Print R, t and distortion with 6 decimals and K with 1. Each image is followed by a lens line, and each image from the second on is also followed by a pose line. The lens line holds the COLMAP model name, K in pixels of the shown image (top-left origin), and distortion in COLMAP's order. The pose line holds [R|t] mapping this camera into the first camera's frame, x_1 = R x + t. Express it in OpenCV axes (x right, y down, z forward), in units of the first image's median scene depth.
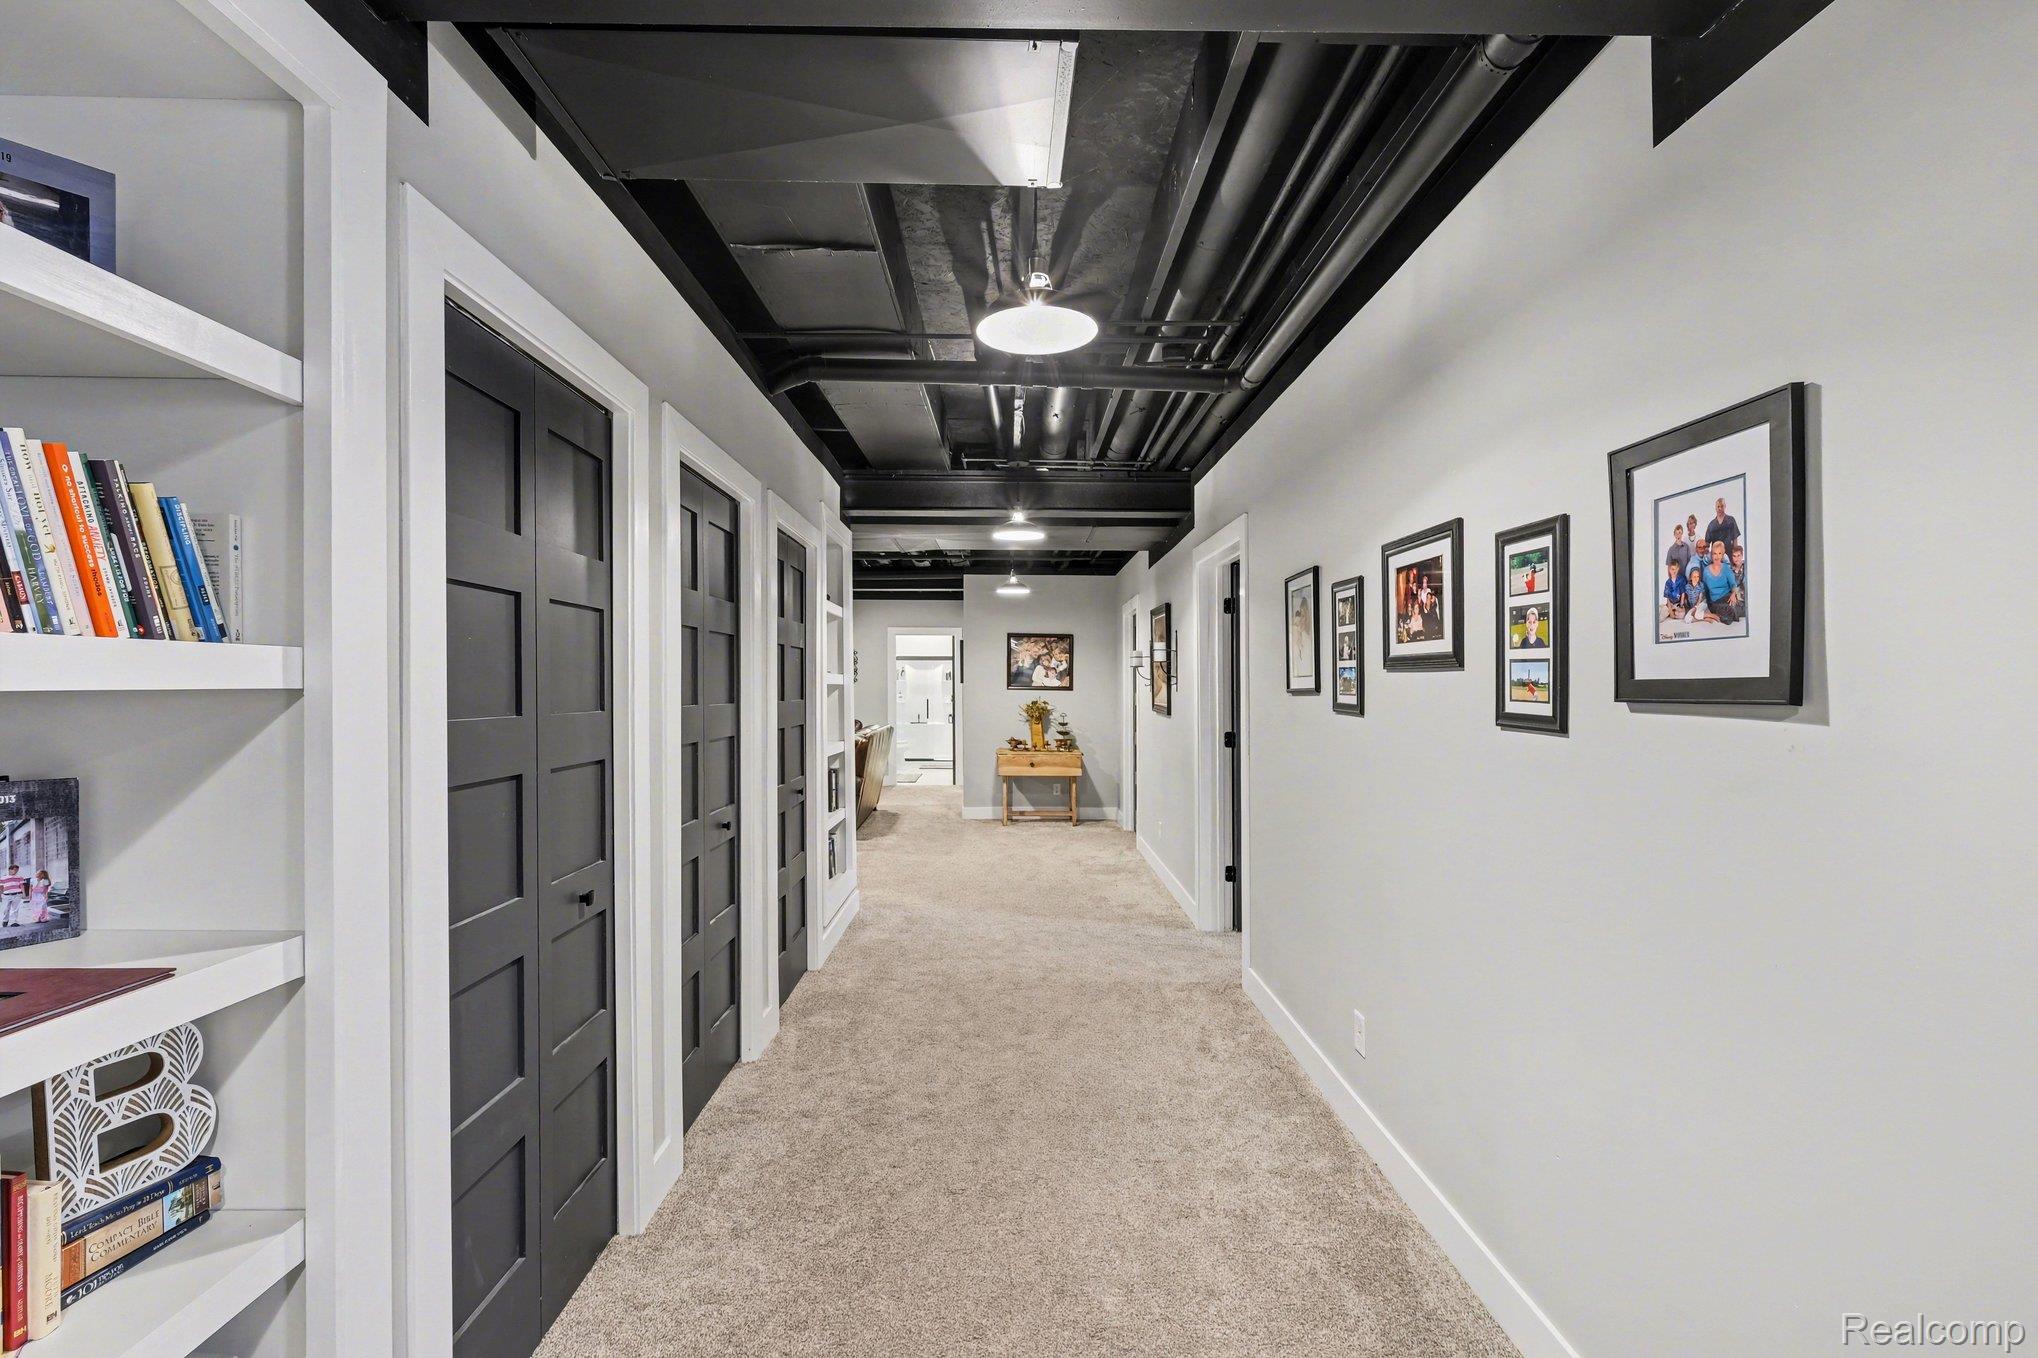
lens RADIAL K [[898.4, 0, 1020.9], [0, 898.4, 684.0], [0, 0, 1]] dist [0.001556, 0.000153]
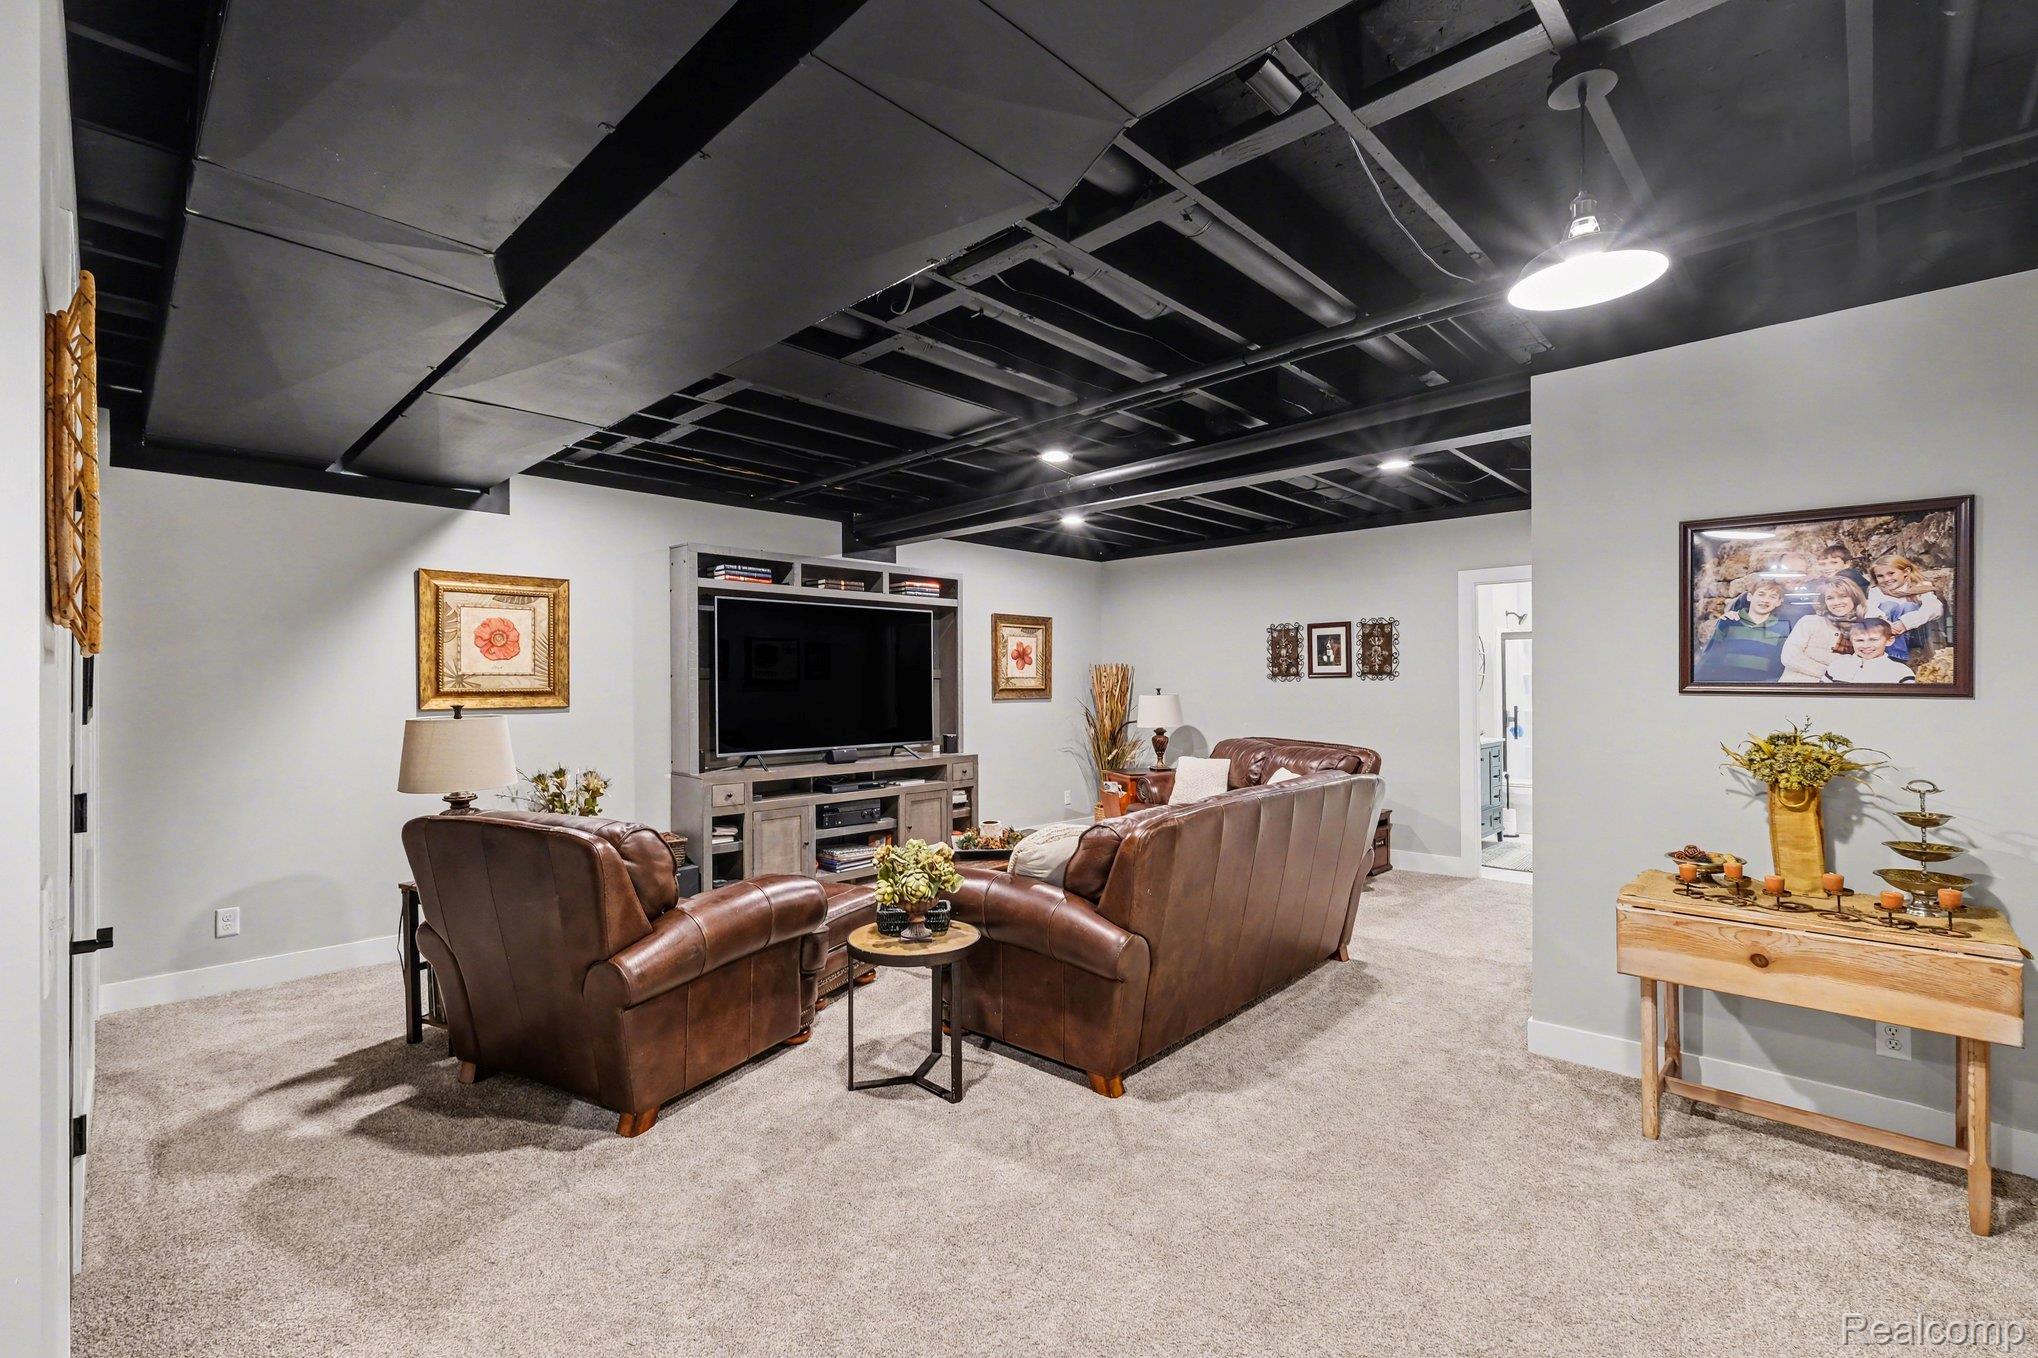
lens RADIAL K [[898.4, 0, 1016.0], [0, 898.4, 688.5], [0, 0, 1]] dist [0.001556, 0.000153]
pose [[0.708166, -0.012650, -0.705933, 0.044825], [0.011255, 0.999915, -0.006627, 0.003274], [0.705956, -0.003252, 0.708248, 0.600490]]
